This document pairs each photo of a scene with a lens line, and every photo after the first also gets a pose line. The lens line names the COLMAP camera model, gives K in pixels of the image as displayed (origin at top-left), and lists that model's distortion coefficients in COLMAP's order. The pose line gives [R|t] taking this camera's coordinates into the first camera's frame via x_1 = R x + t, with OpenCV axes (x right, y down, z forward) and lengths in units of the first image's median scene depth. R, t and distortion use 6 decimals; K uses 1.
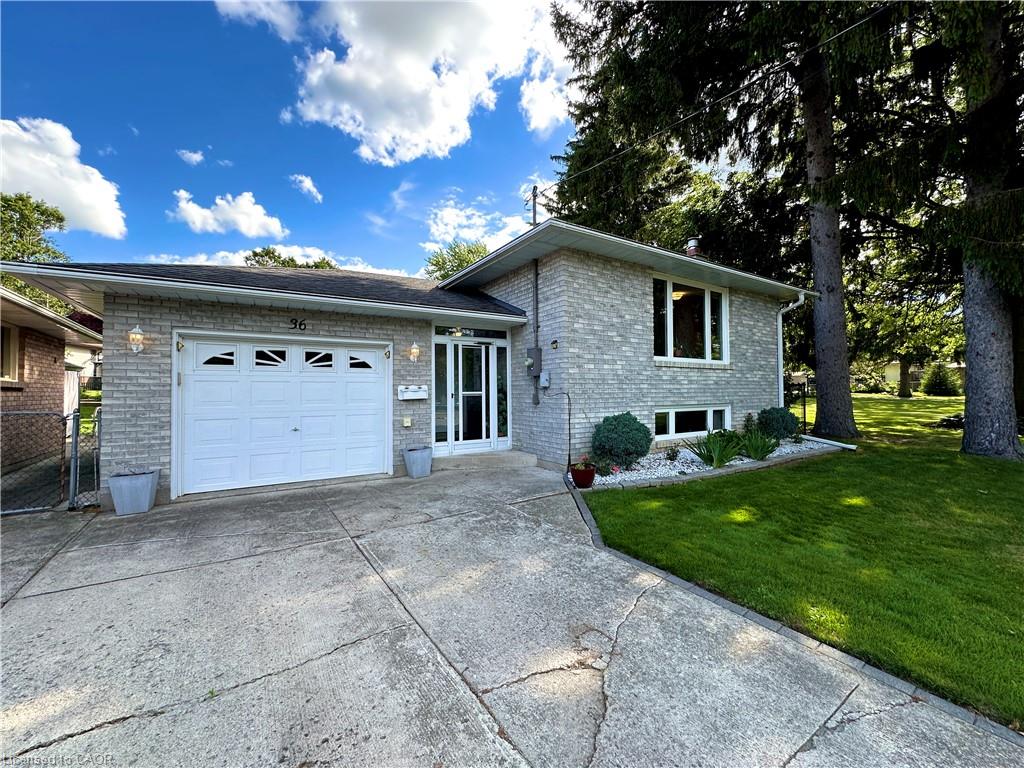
lens RADIAL K [[408.6, 0, 512.1], [0, 408.6, 382.2], [0, 0, 1]] dist [-0.001992, 0.000182]
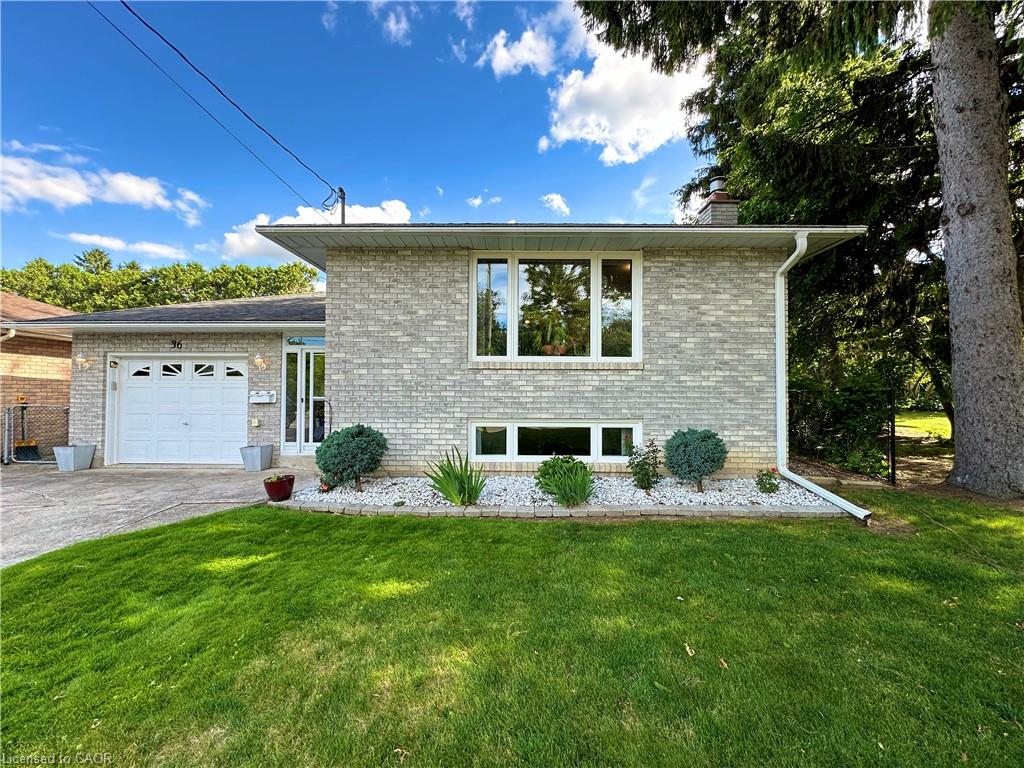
lens RADIAL K [[408.6, 0, 512.1], [0, 408.6, 382.2], [0, 0, 1]] dist [-0.001992, 0.000182]
pose [[0.842197, -0.001537, -0.539167, 0.923782], [0.003113, 0.999993, 0.002013, -0.015578], [0.539161, -0.003374, 0.842196, 0.395453]]
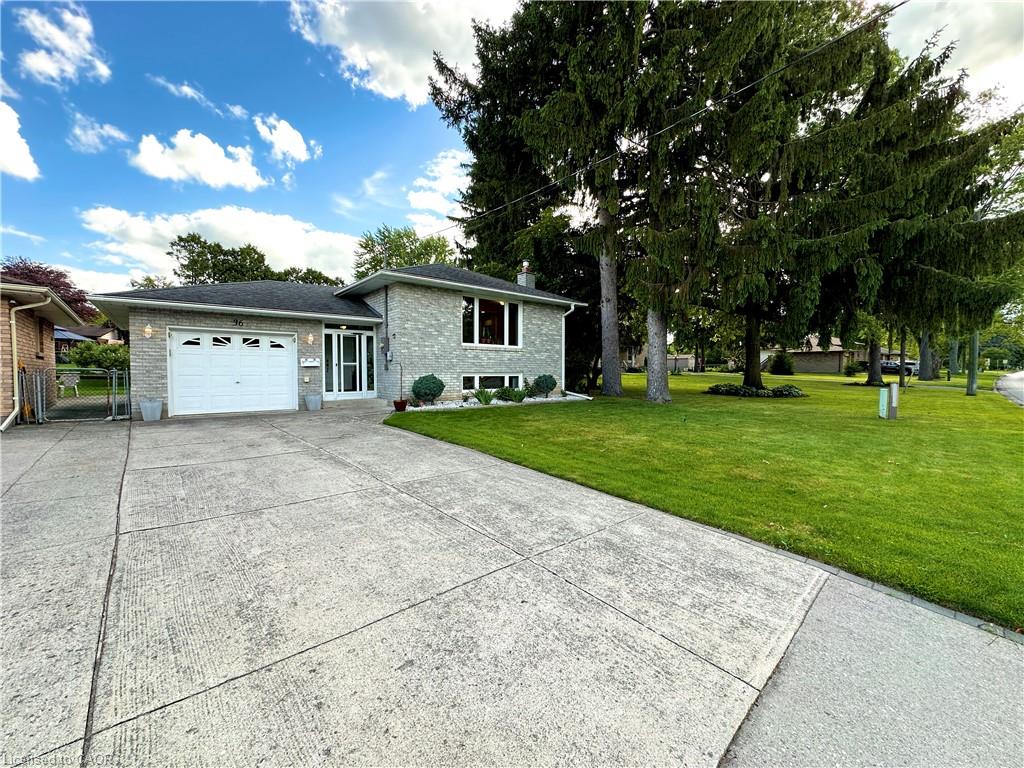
lens RADIAL K [[408.6, 0, 512.1], [0, 408.6, 382.2], [0, 0, 1]] dist [-0.001992, 0.000182]
pose [[0.990500, 0.002275, 0.137497, 0.346297], [-0.008784, 0.998868, 0.046749, 0.019451], [-0.137235, -0.047512, 0.989398, -0.783313]]
